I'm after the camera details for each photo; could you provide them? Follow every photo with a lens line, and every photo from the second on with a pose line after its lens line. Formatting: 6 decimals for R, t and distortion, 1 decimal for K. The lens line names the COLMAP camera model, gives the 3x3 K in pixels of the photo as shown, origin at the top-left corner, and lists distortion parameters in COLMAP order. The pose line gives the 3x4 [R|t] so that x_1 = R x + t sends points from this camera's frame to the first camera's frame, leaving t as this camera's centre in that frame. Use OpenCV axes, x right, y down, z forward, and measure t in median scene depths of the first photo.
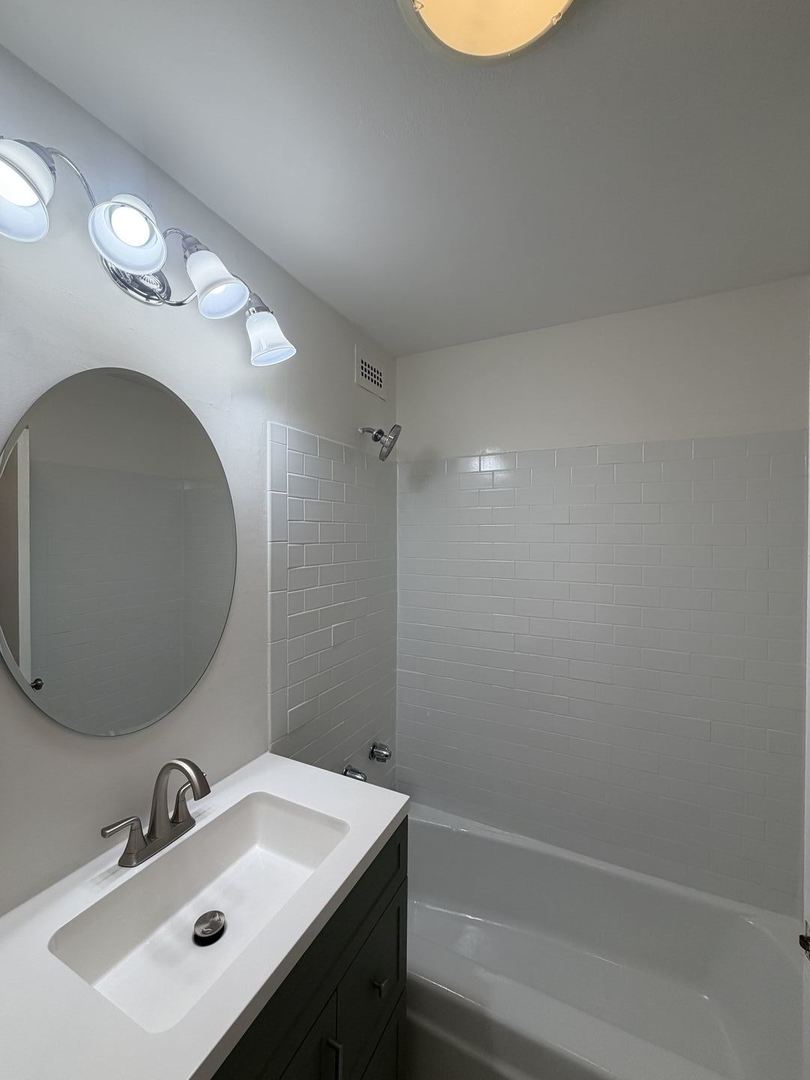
lens RADIAL K [[426.6, 0, 405.0], [0, 426.6, 534.5], [0, 0, 1]] dist [-0.001773, -0.000412]
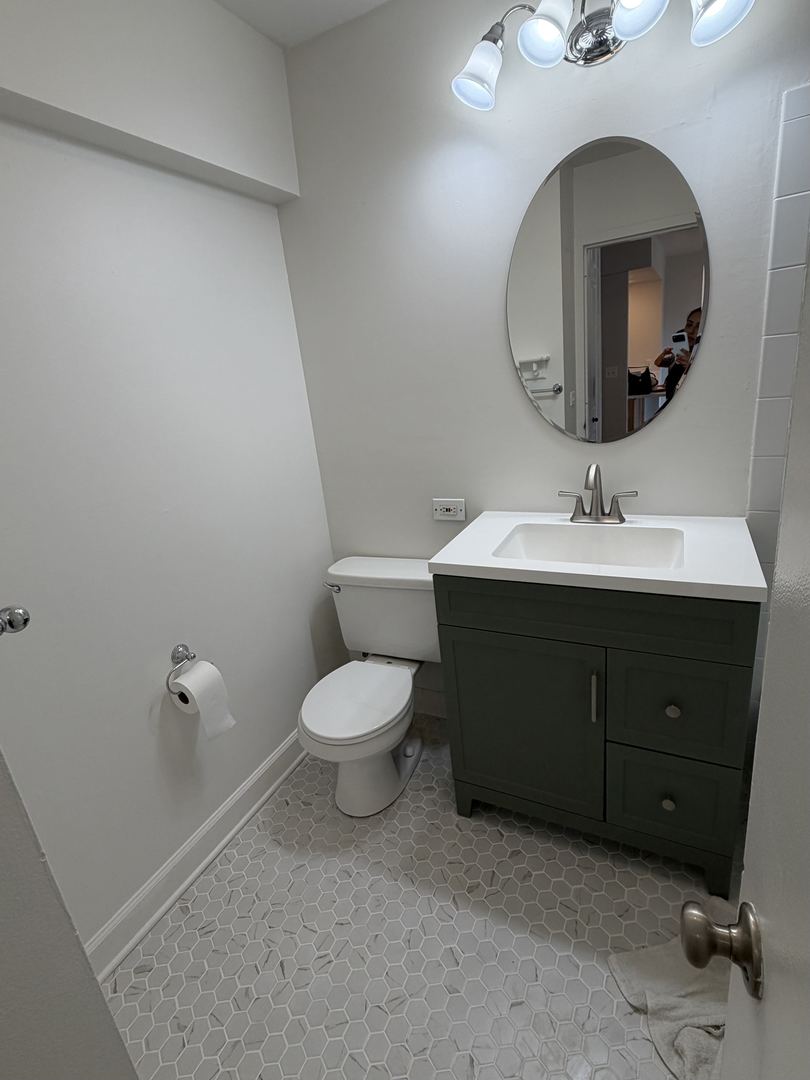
lens RADIAL K [[513.1, 0, 405.0], [0, 513.1, 540.0], [0, 0, 1]] dist [0.000002, 0.000193]
pose [[-0.021526, 0.305879, -0.951827, 0.875598], [0.106550, 0.947327, 0.302023, 0.150573], [0.994074, -0.094916, -0.052984, 0.348735]]
